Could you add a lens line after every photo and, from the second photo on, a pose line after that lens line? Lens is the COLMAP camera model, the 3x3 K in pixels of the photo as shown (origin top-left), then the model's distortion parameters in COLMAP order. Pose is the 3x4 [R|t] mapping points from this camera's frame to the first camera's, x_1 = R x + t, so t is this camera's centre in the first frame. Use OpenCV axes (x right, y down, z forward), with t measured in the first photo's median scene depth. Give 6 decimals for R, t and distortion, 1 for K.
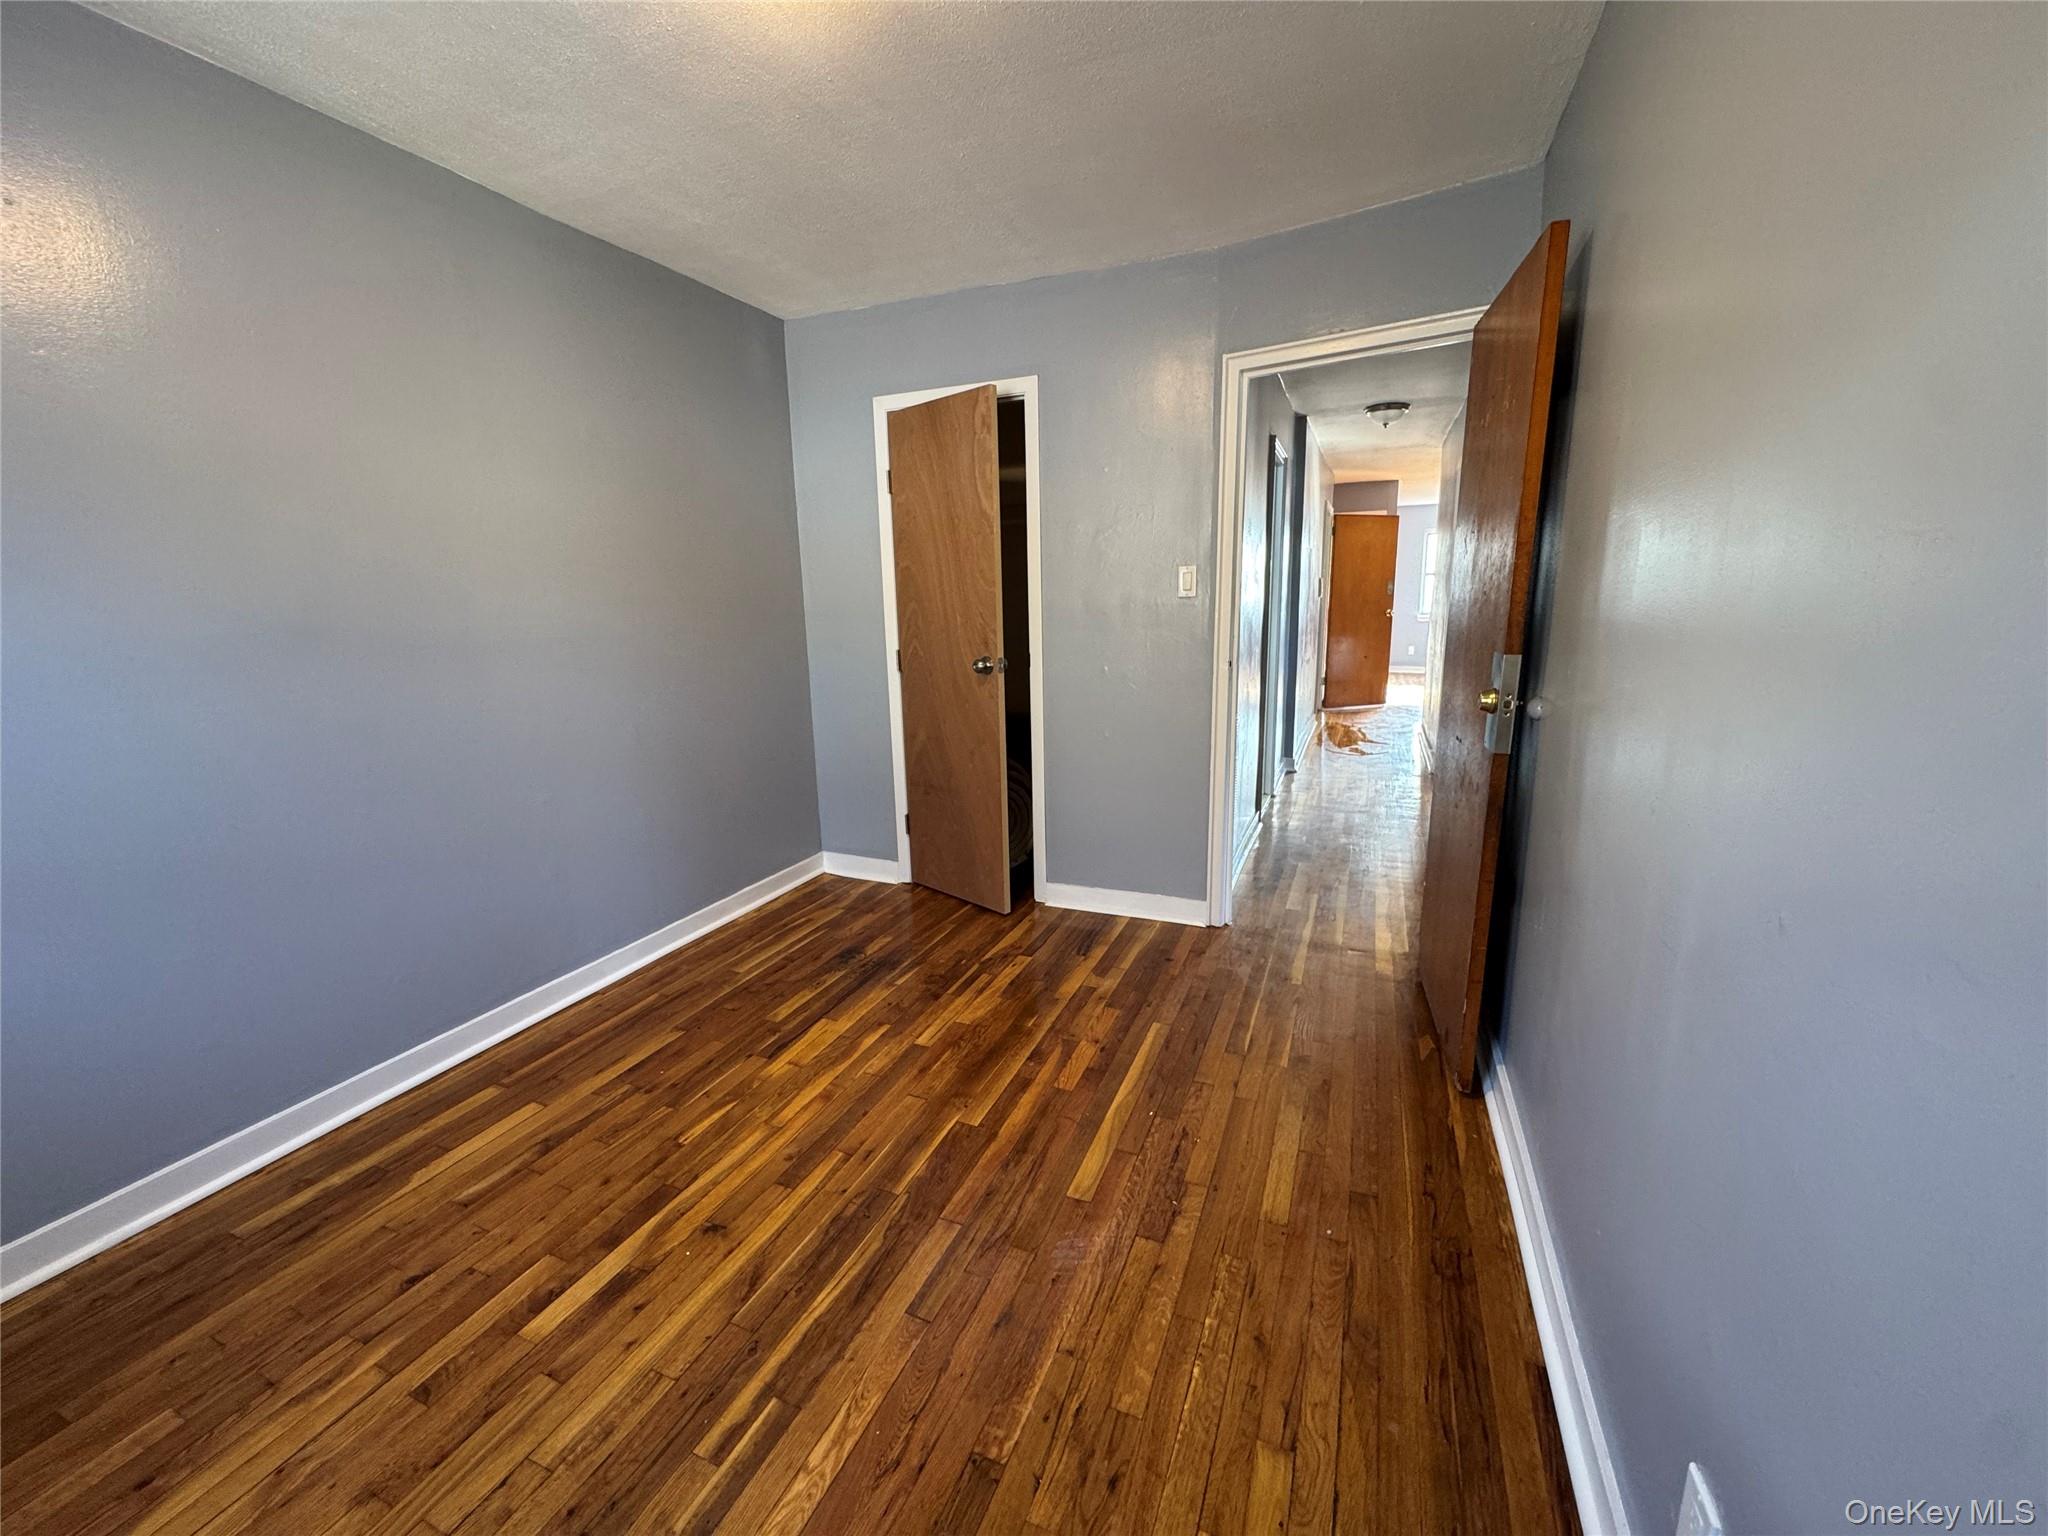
lens RADIAL K [[819.9, 0, 1022.2], [0, 819.9, 765.8], [0, 0, 1]] dist [-0.001715, -0.000441]
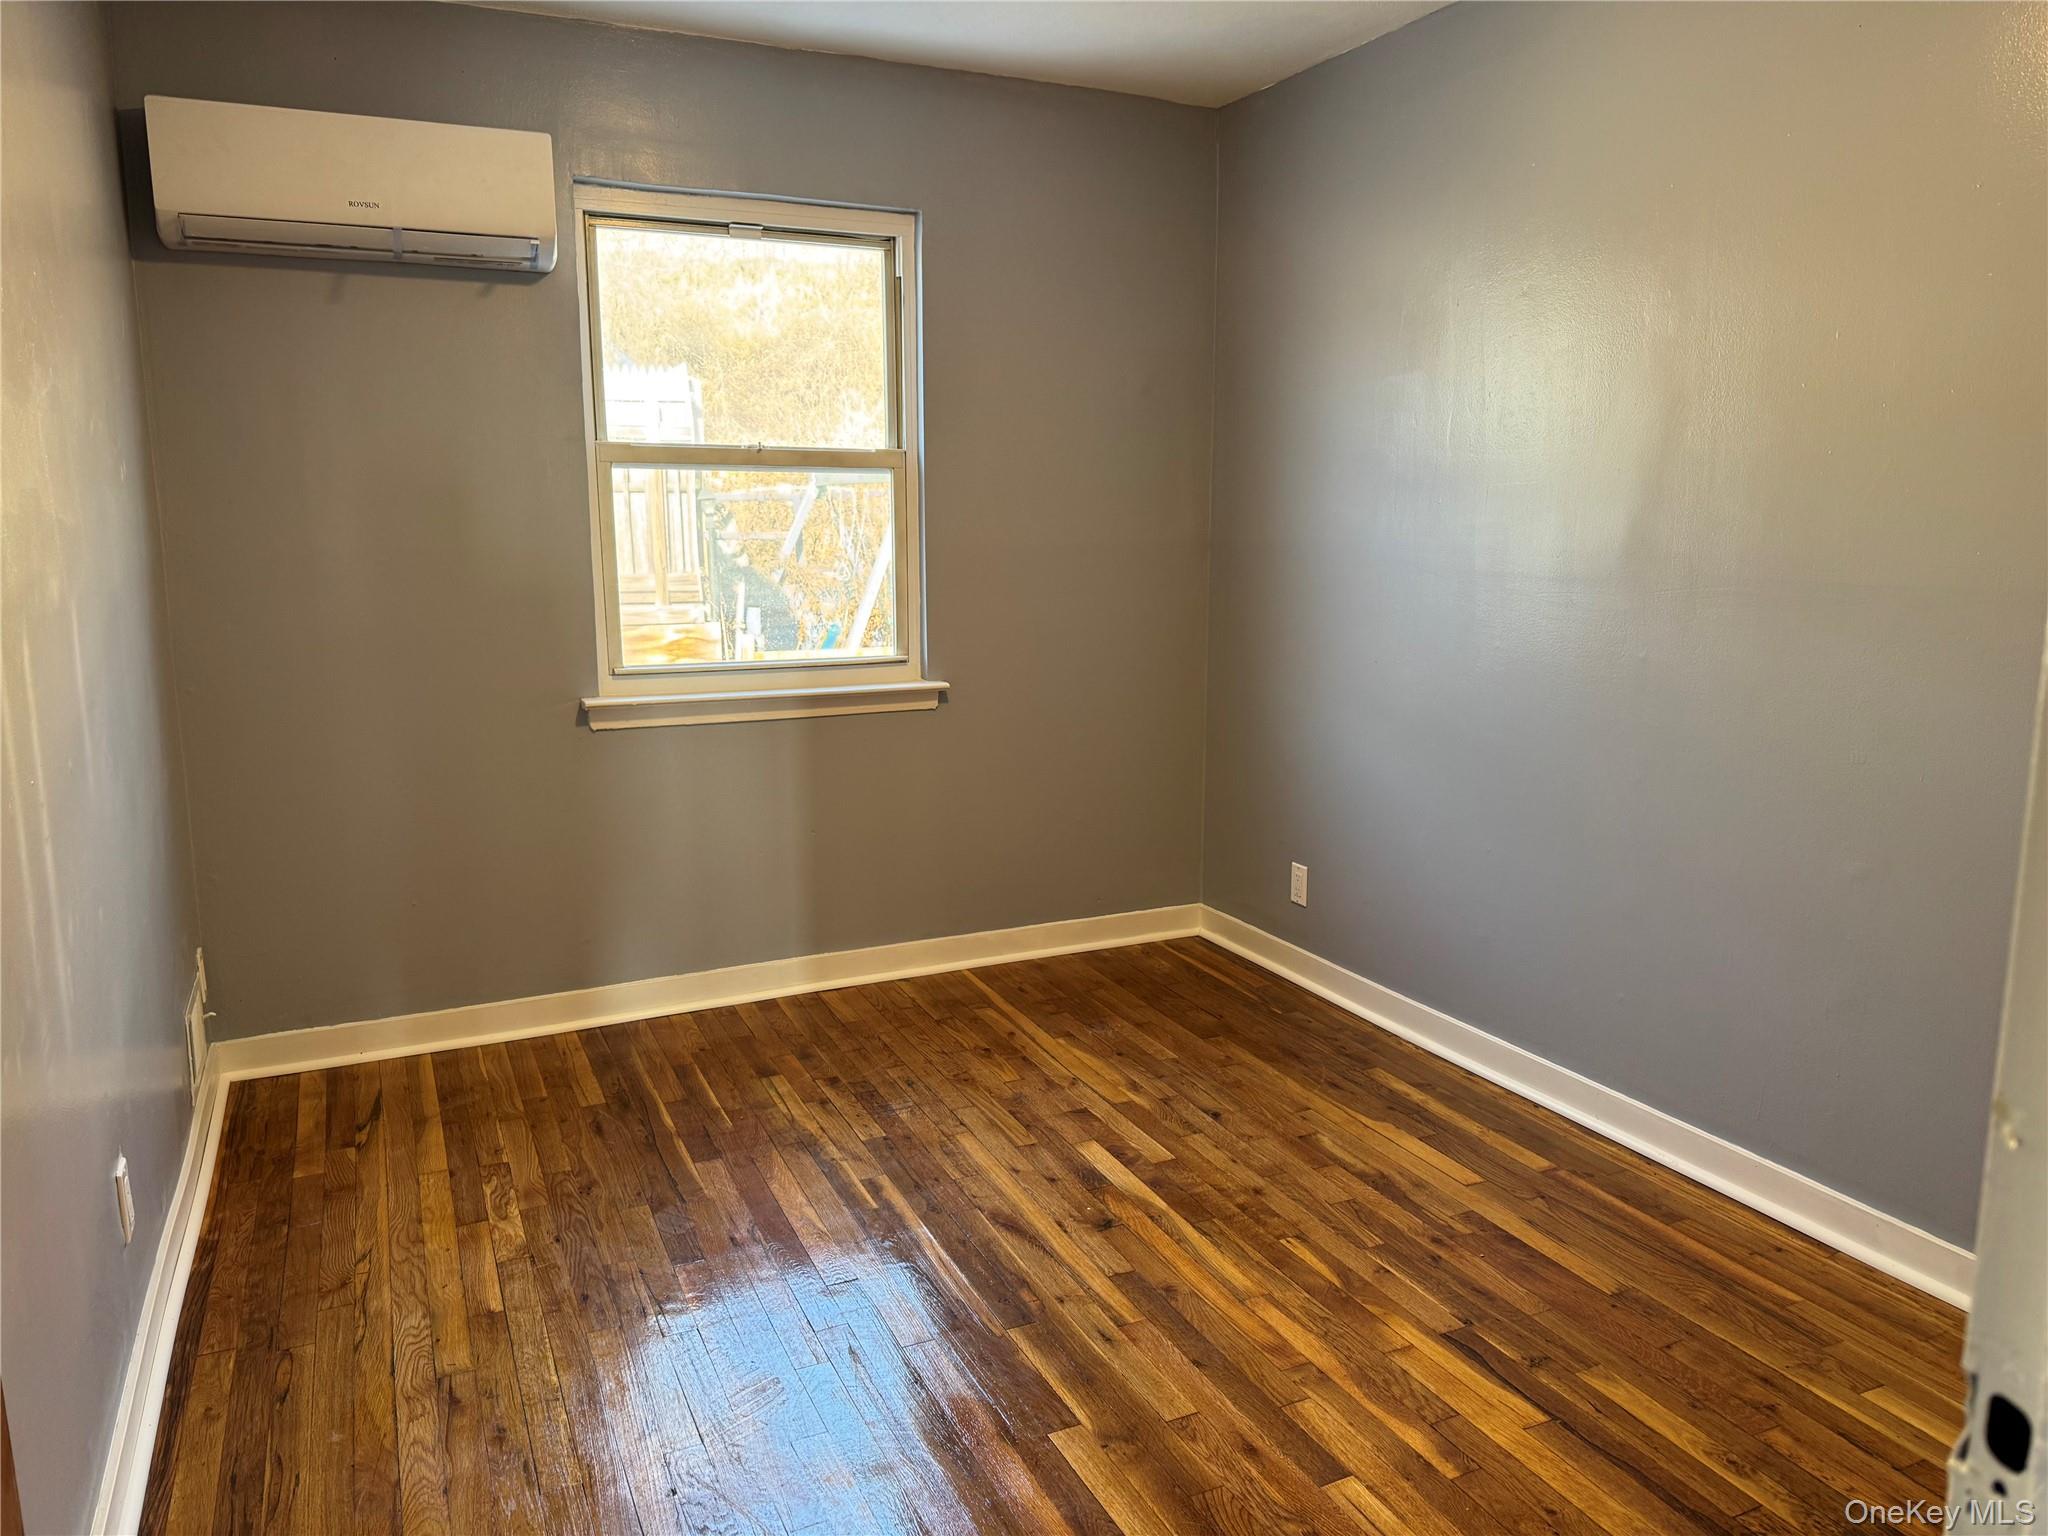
lens RADIAL K [[1454.8, 0, 1020.0], [0, 1454.8, 740.1], [0, 0, 1]] dist [0.082460, -0.109618]
pose [[-0.676294, 0.138866, -0.723424, 0.600548], [-0.132060, 0.943304, 0.304530, -0.318788], [0.724697, 0.301487, -0.619612, 1.373528]]
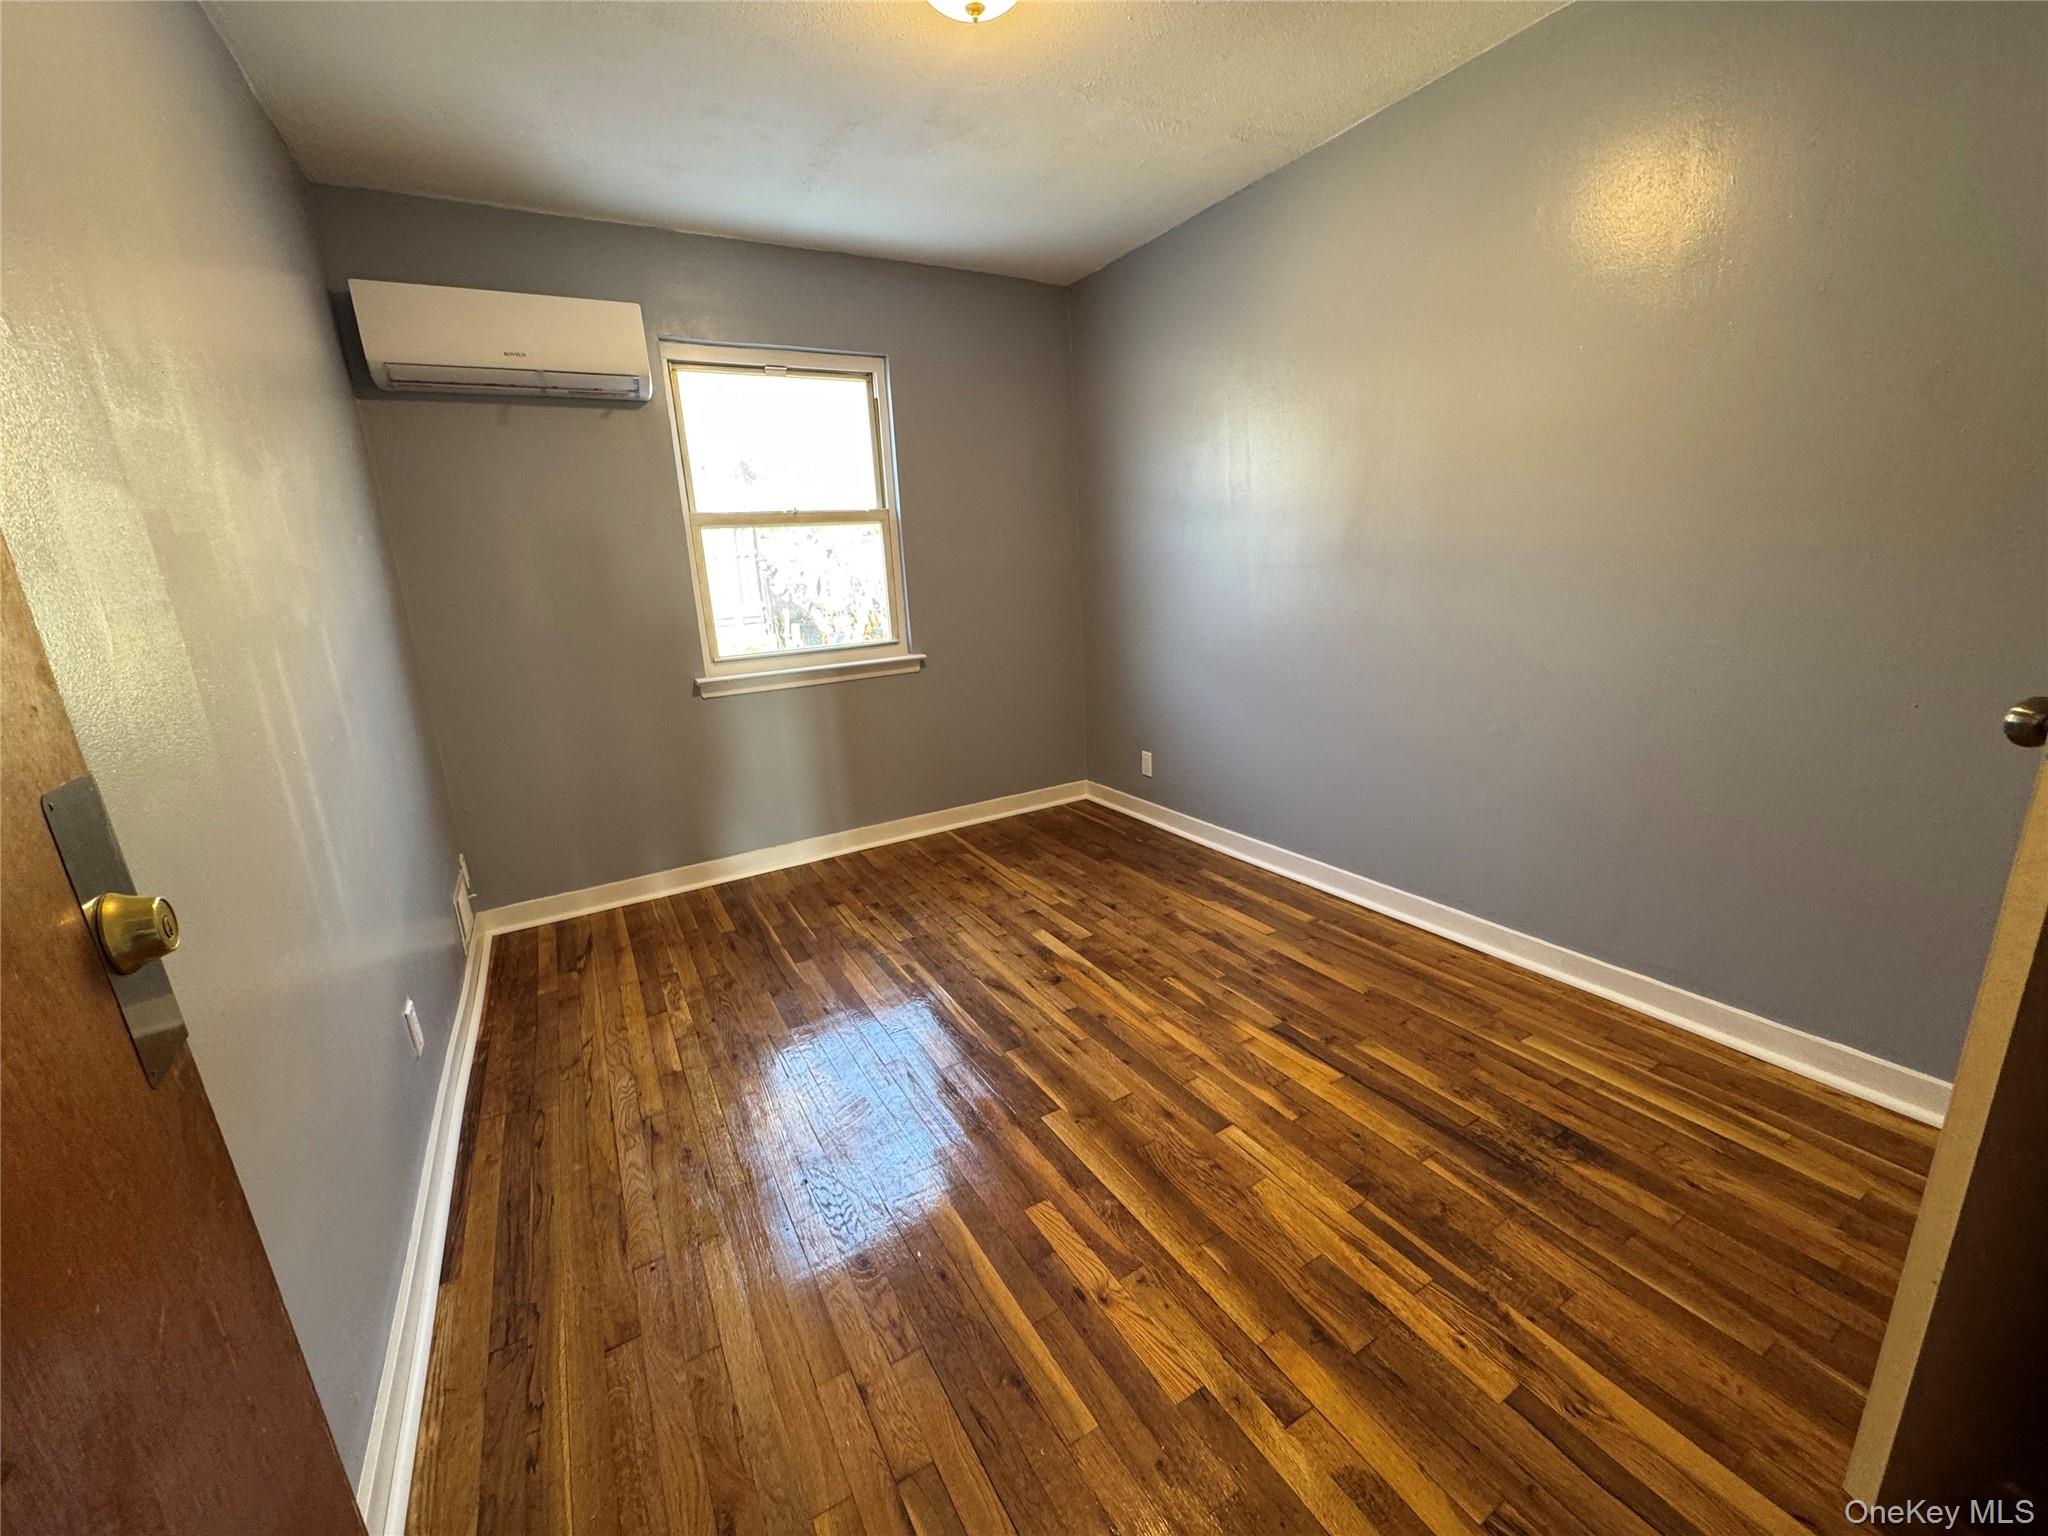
lens RADIAL K [[819.9, 0, 1022.2], [0, 819.9, 765.8], [0, 0, 1]] dist [-0.001715, -0.000441]
pose [[-0.603132, 0.247414, -0.758300, 0.519493], [-0.095439, 0.921463, 0.376560, -0.253881], [0.791911, 0.299487, -0.532150, 1.253320]]
